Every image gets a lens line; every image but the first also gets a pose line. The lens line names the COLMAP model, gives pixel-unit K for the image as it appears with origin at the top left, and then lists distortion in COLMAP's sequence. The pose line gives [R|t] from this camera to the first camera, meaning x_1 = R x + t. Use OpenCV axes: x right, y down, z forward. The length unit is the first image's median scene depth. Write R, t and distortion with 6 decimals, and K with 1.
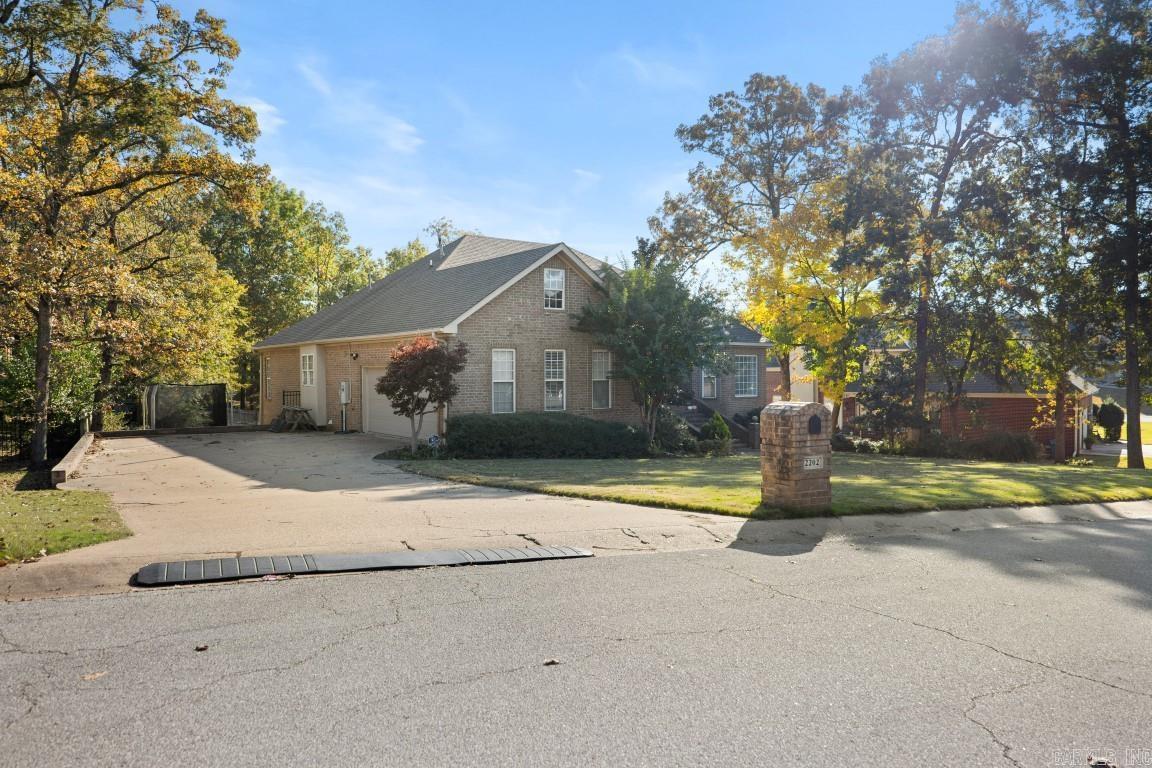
lens RADIAL K [[781.7, 0, 569.7], [0, 781.7, 385.7], [0, 0, 1]] dist [0.006800, 0.001340]
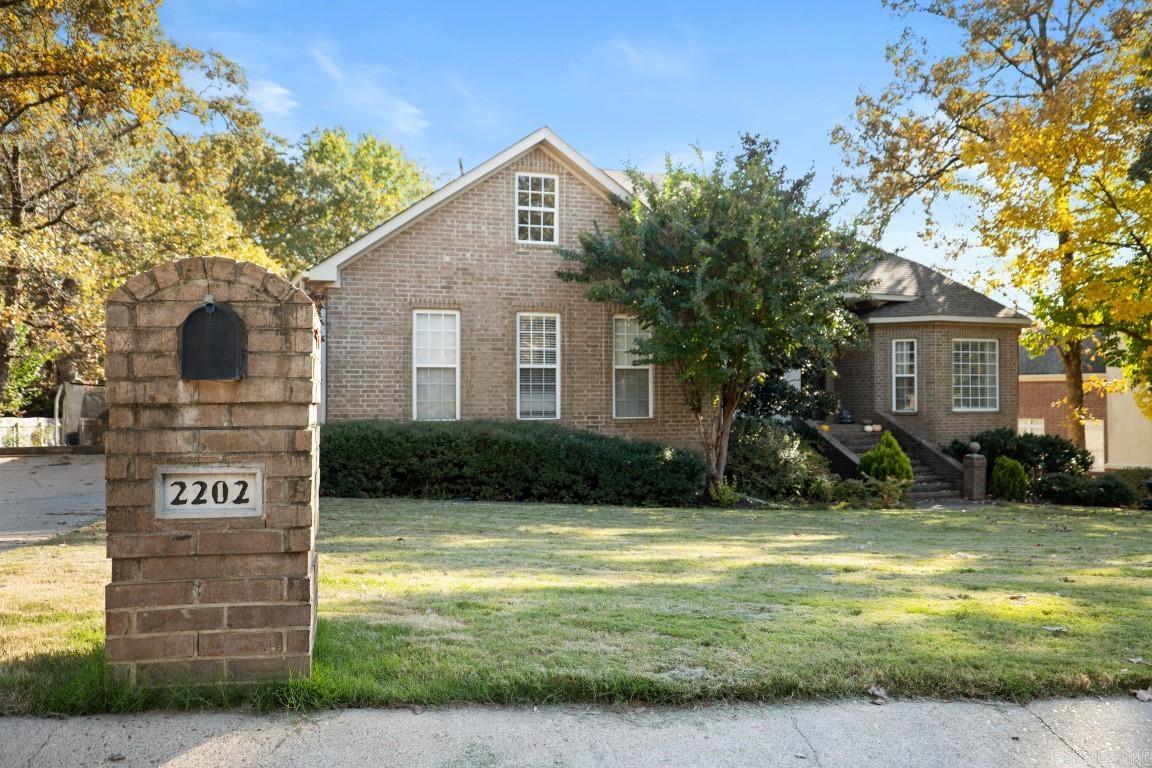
lens RADIAL K [[1018.7, 0, 577.2], [0, 1018.7, 385.3], [0, 0, 1]] dist [0.014811, -0.002513]
pose [[0.965152, -0.001182, -0.261688, 0.202861], [-0.006832, 0.999535, -0.029715, 0.028705], [0.261601, 0.030468, 0.964695, 0.280959]]
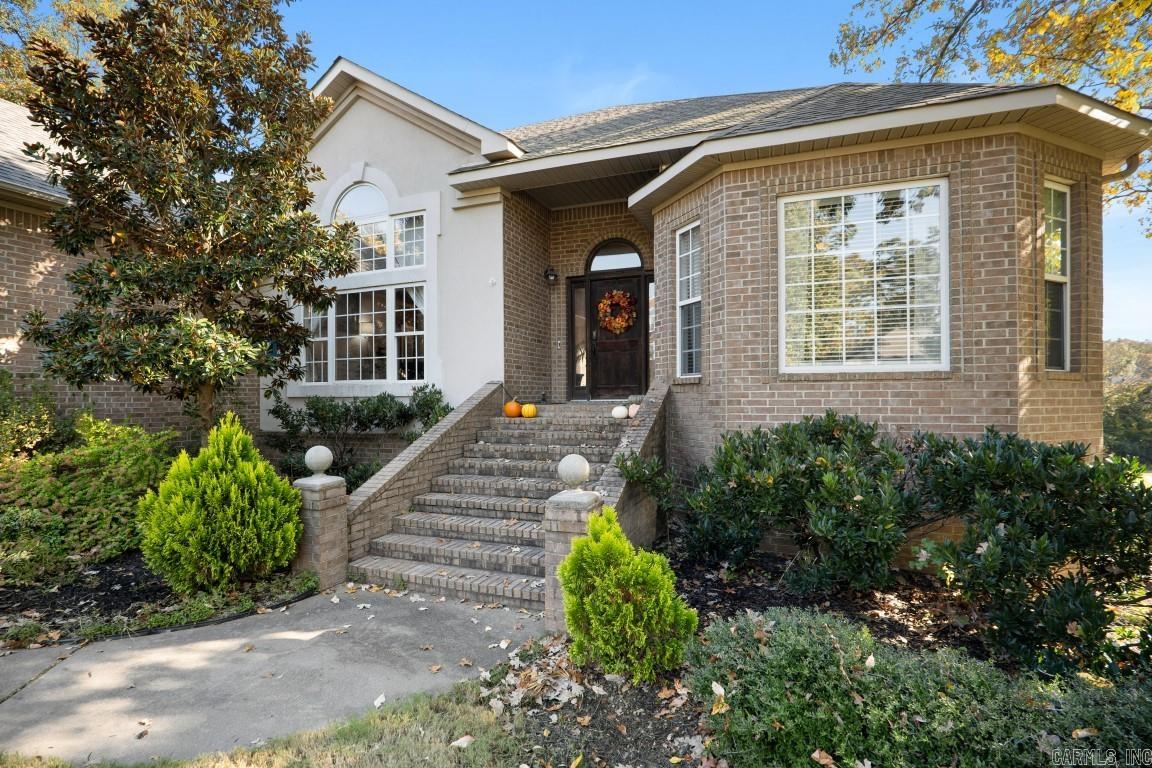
lens RADIAL K [[551.4, 0, 556.3], [0, 551.4, 397.3], [0, 0, 1]] dist [-0.025055, 0.008213]
pose [[0.529629, 0.000792, -0.848229, 0.457341], [-0.012165, 0.999904, -0.006662, 0.034629], [0.848142, 0.013848, 0.529588, 1.227309]]
